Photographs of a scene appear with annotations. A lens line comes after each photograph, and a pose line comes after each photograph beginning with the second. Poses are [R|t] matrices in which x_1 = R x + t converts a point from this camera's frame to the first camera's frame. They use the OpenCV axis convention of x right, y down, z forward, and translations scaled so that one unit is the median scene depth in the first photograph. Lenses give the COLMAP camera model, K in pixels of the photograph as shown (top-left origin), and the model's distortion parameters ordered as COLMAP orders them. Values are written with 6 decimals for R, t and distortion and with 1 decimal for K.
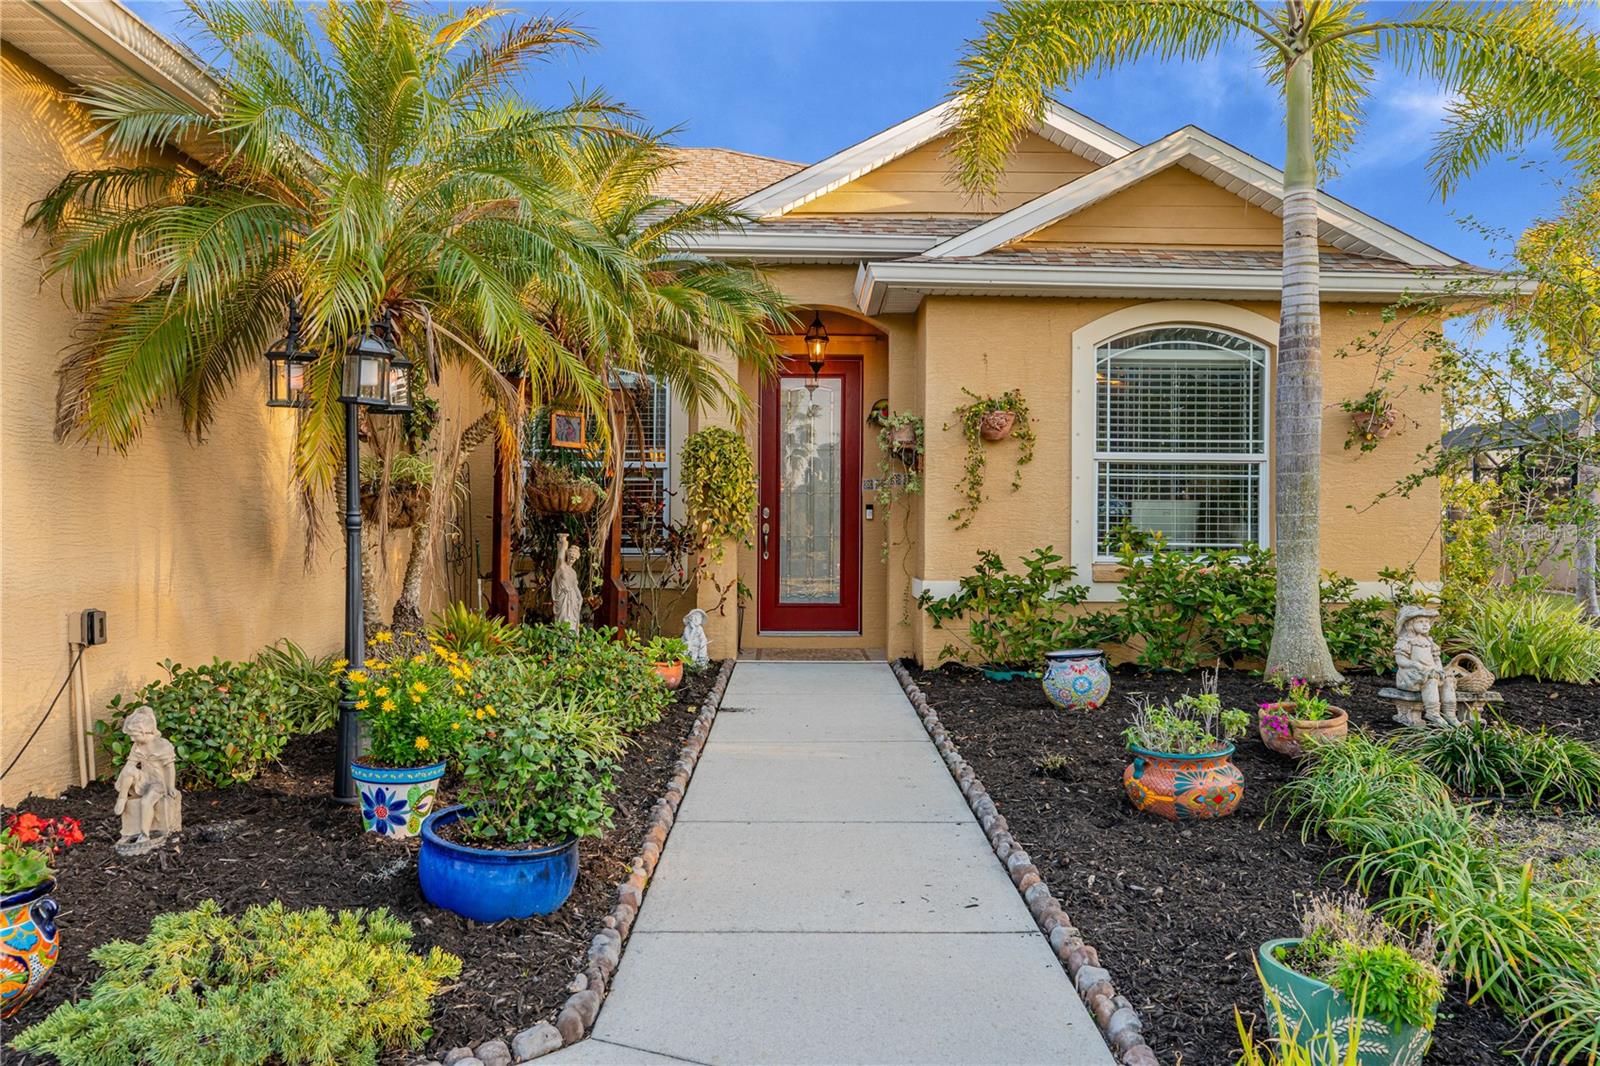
lens RADIAL K [[1253.0, 0, 799.2], [0, 1253.0, 495.8], [0, 0, 1]] dist [-0.004321, -0.000663]
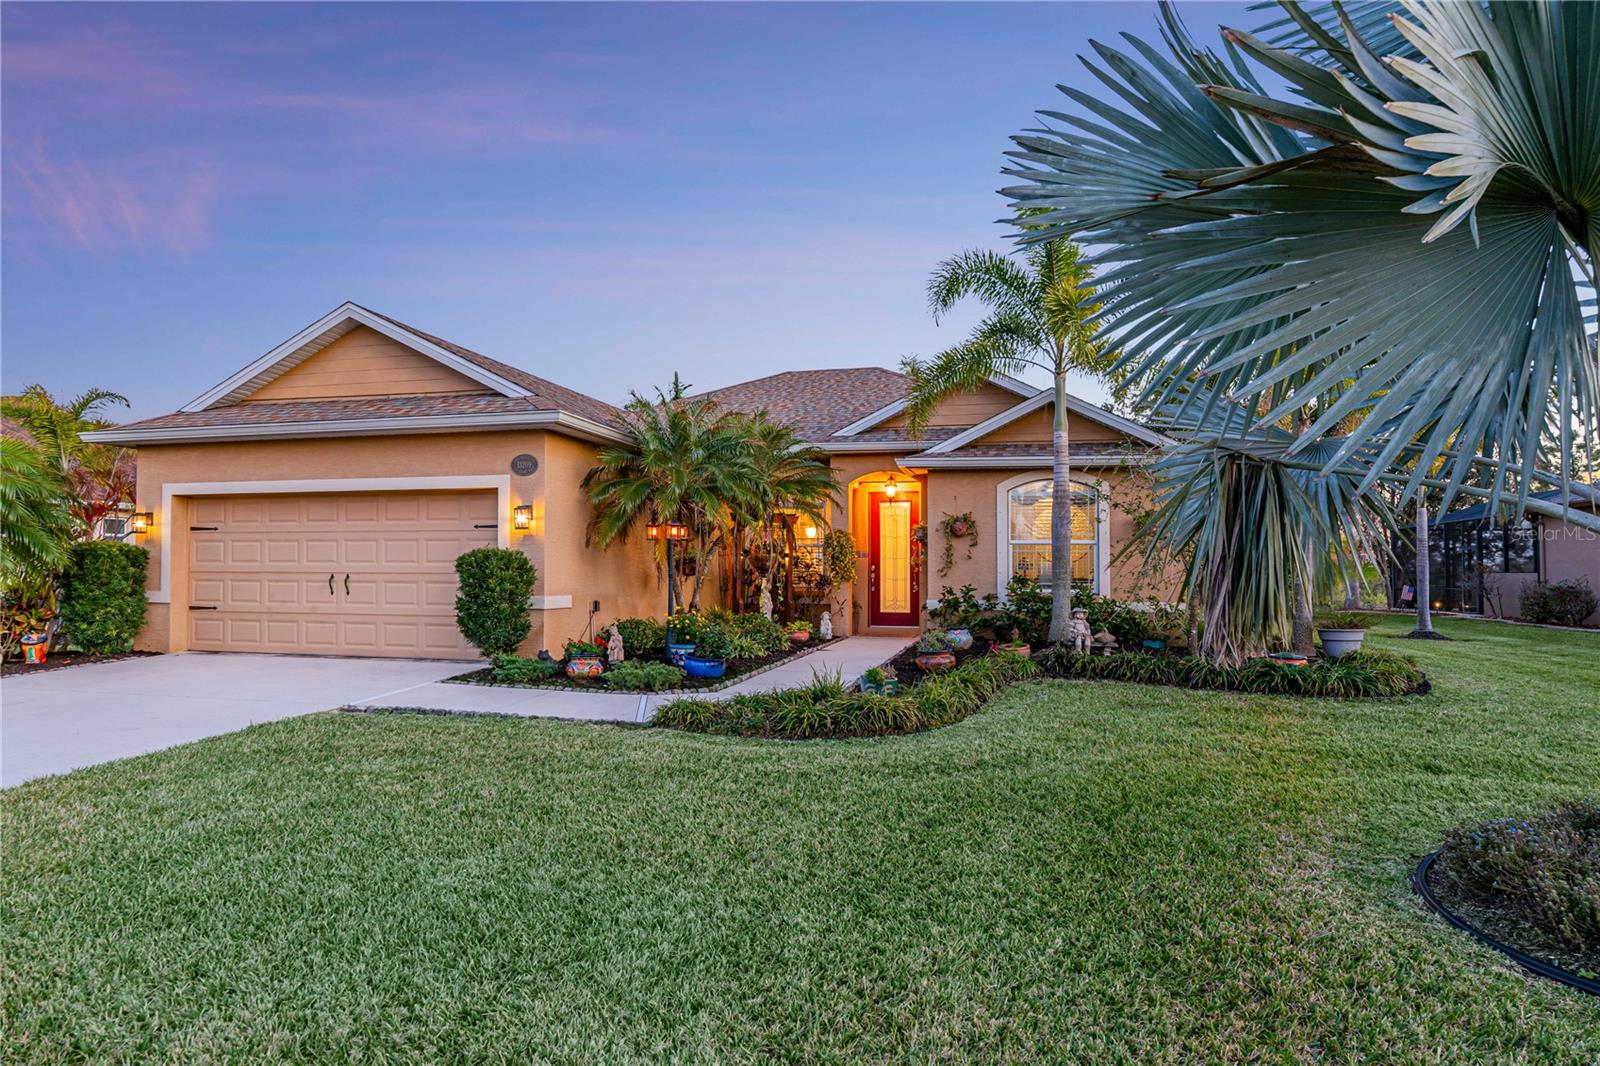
lens RADIAL K [[915.3, 0, 796.5], [0, 915.3, 545.3], [0, 0, 1]] dist [-0.000592, -0.000149]
pose [[0.970118, -0.006862, -0.242536, 0.272202], [0.005065, 0.999955, -0.008031, -0.016606], [0.242580, 0.006563, 0.970109, -0.623062]]
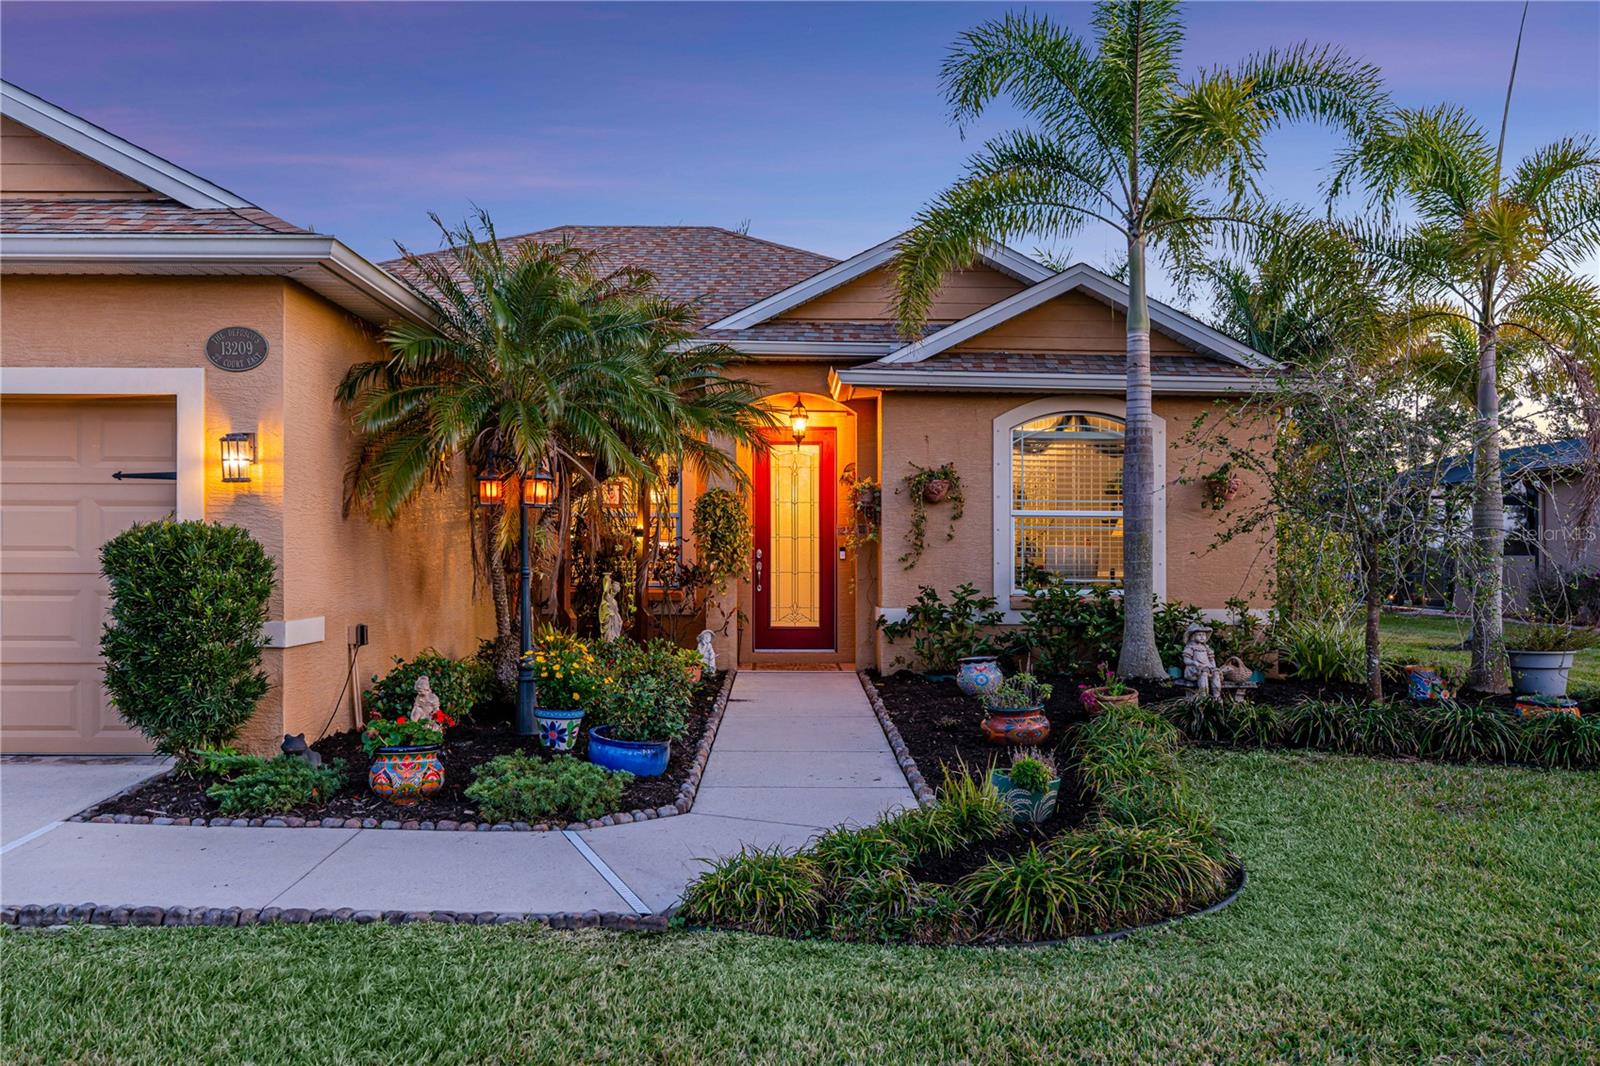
lens RADIAL K [[1331.5, 0, 800.0], [0, 1331.5, 533.0], [0, 0, 1]] dist [-0.003642, 0.003052]
pose [[0.999947, 0.000223, 0.010257, 0.000747], [-0.000314, 0.999960, 0.008917, -0.024277], [-0.010255, -0.008920, 0.999908, -0.405719]]
